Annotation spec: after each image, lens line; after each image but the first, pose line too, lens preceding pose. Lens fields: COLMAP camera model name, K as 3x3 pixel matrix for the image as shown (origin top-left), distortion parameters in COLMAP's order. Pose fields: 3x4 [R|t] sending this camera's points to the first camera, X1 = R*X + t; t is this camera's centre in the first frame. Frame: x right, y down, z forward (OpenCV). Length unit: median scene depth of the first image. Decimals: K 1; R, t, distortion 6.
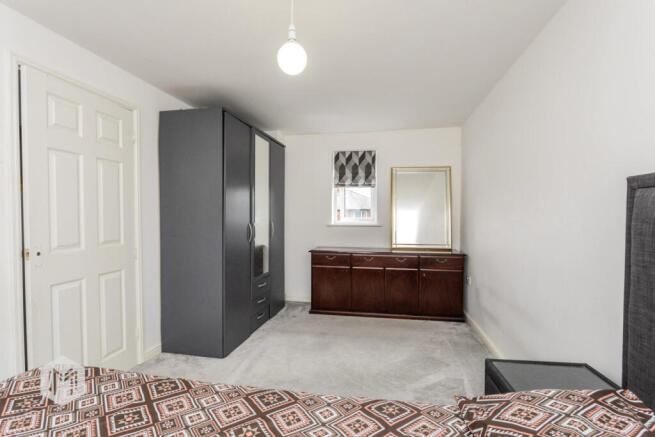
lens RADIAL K [[318.8, 0, 328.9], [0, 318.8, 220.7], [0, 0, 1]] dist [-0.025857, -0.000092]
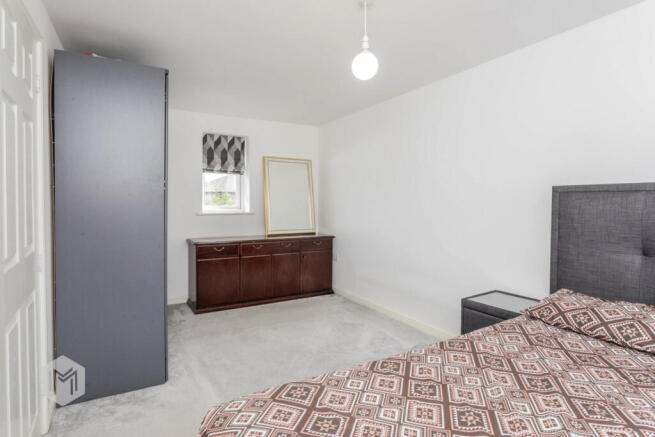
lens RADIAL K [[340.2, 0, 269.5], [0, 340.2, 211.3], [0, 0, 1]] dist [0.001231, 0.000045]
pose [[0.809236, -0.012569, 0.587350, -0.422954], [0.002237, 0.999830, 0.018314, -0.010809], [-0.587480, -0.013507, 0.809126, 0.103074]]
